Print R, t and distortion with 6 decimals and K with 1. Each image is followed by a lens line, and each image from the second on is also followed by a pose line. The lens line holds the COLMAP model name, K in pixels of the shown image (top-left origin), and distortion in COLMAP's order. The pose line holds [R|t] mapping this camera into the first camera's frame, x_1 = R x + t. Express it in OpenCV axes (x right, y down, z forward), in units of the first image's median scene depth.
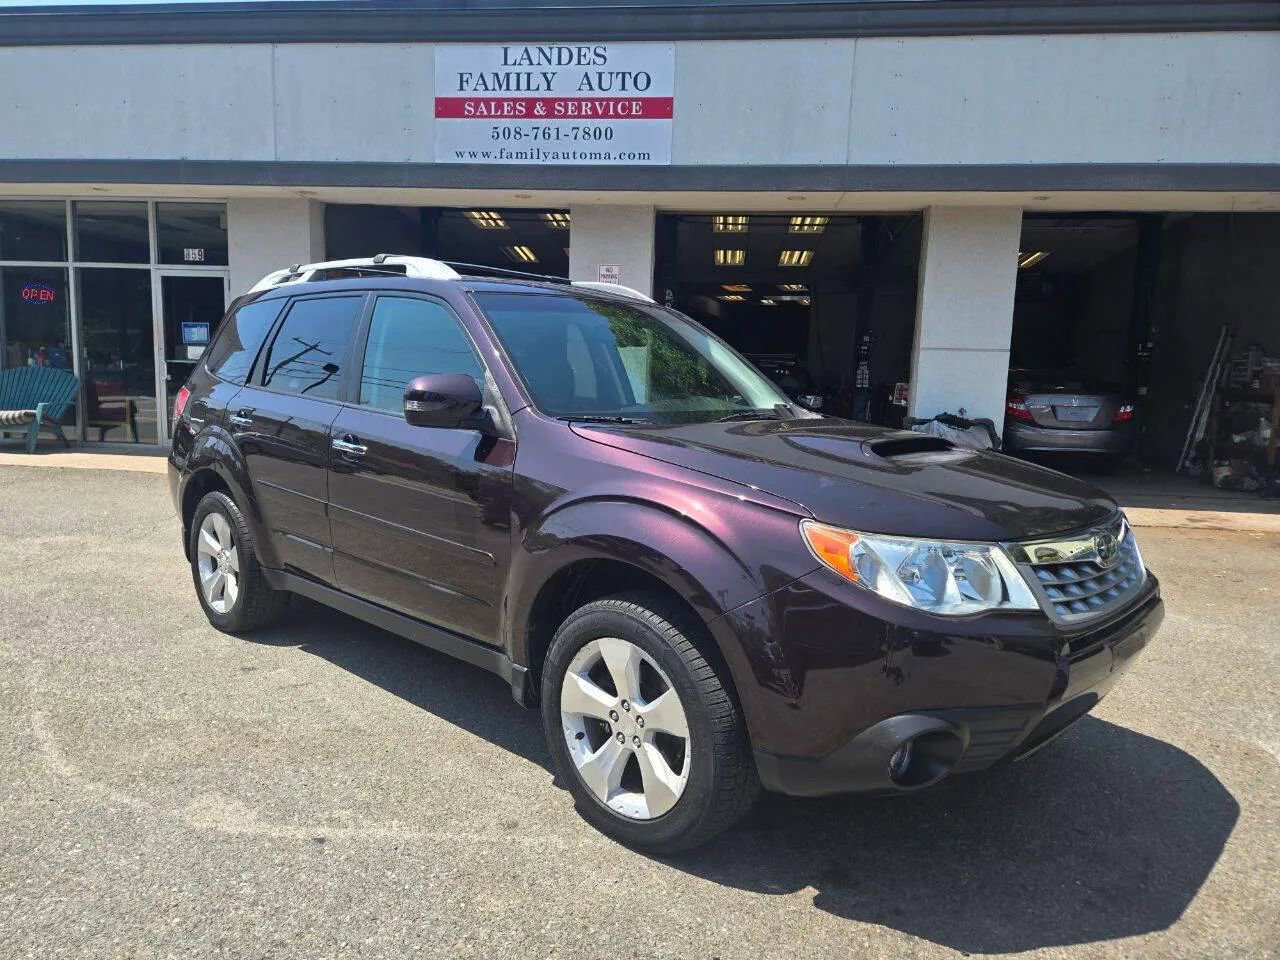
lens RADIAL K [[868.4, 0, 637.8], [0, 868.4, 477.5], [0, 0, 1]] dist [0.059772, -0.053335]
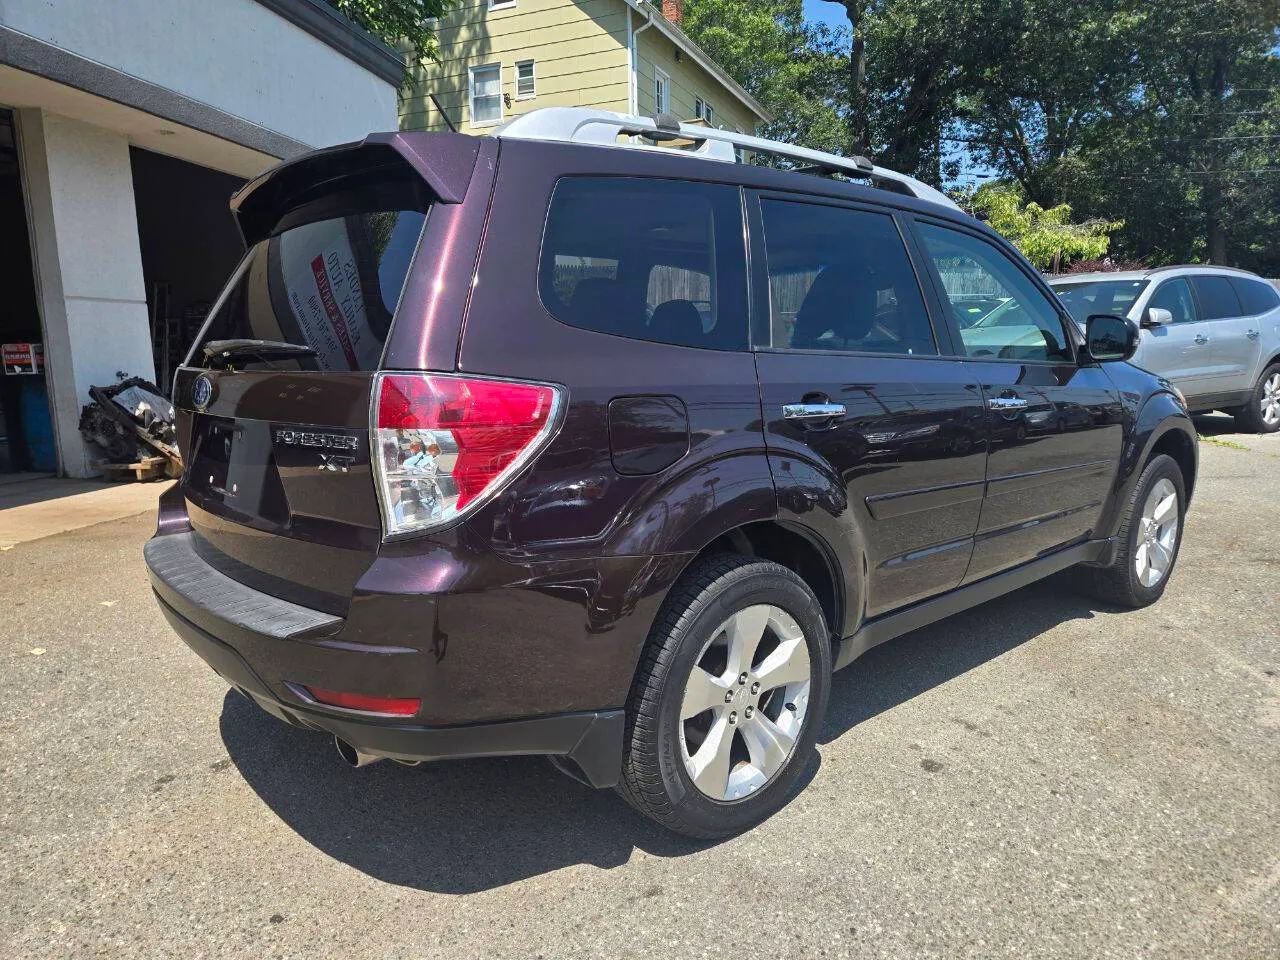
lens RADIAL K [[861.8, 0, 628.8], [0, 861.8, 493.1], [0, 0, 1]] dist [0.049986, -0.038846]
pose [[0.098386, -0.197649, 0.975323, -0.716102], [0.135333, 0.973630, 0.183655, -0.092253], [-0.985903, 0.113925, 0.122540, 0.750487]]
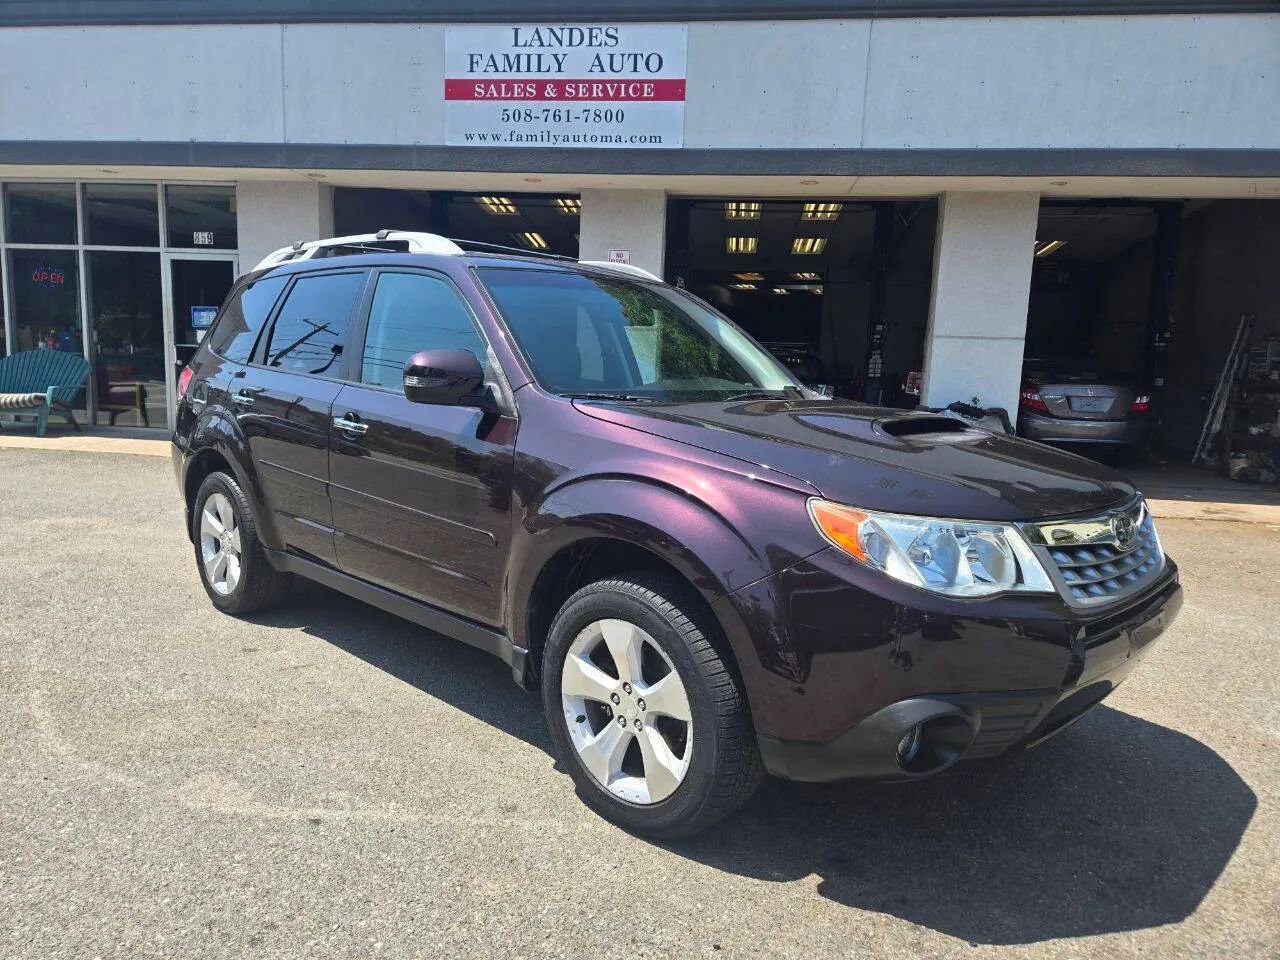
lens RADIAL K [[868.3, 0, 640.0], [0, 868.3, 480.0], [0, 0, 1]] dist [0.055376, -0.048896]
pose [[0.999923, 0.007364, -0.009999, 0.003651], [-0.007228, 0.999882, 0.013579, 0.006417], [0.010098, -0.013506, 0.999858, 0.011752]]
